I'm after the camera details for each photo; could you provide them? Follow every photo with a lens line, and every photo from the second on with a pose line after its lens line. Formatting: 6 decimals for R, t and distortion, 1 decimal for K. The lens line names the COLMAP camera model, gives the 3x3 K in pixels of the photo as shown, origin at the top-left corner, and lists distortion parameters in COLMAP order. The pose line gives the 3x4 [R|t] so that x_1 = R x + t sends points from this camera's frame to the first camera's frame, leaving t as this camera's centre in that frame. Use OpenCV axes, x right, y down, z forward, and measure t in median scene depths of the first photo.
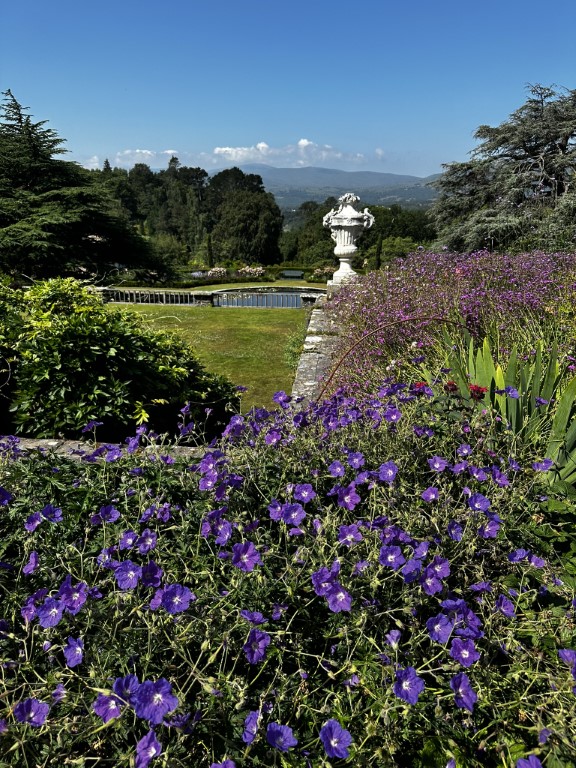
lens RADIAL K [[544.9, 0, 288.9], [0, 544.9, 381.8], [0, 0, 1]] dist [0.045364, -0.001446]
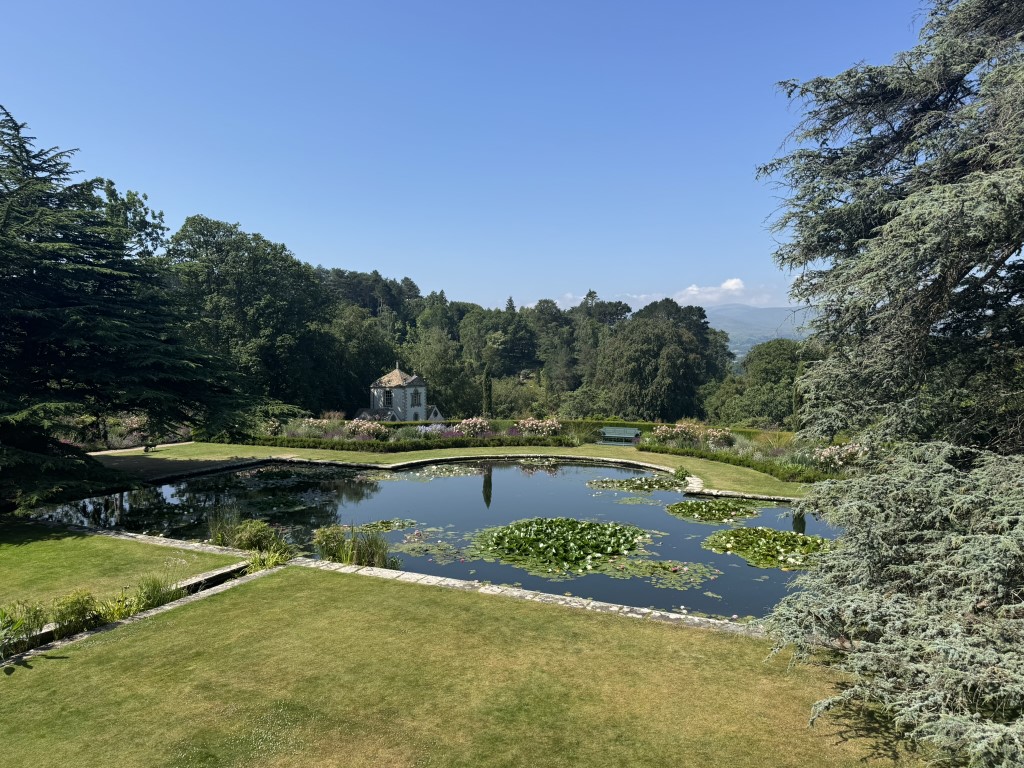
lens RADIAL K [[721.2, 0, 511.6], [0, 721.2, 387.2], [0, 0, 1]] dist [0.011443, -0.015089]
pose [[0.940055, 0.004628, -0.340990, 0.065838], [-0.094902, 0.963959, -0.248548, -0.026693], [0.327551, 0.266009, 0.906614, 0.148719]]
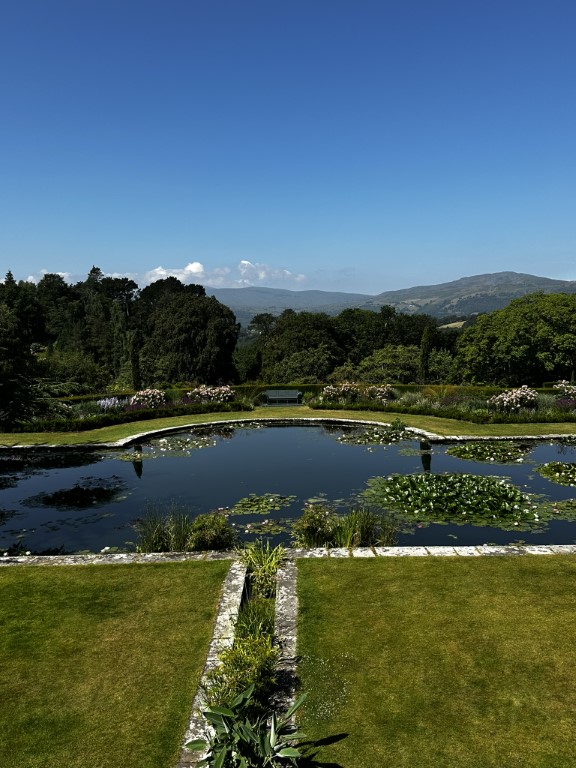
lens RADIAL K [[632.6, 0, 301.0], [0, 632.6, 377.7], [0, 0, 1]] dist [0.080482, -0.056588]
pose [[0.993766, -0.032219, 0.106730, -0.019978], [0.055714, 0.972740, -0.225108, -0.029452], [-0.096568, 0.229651, 0.968470, 0.158018]]
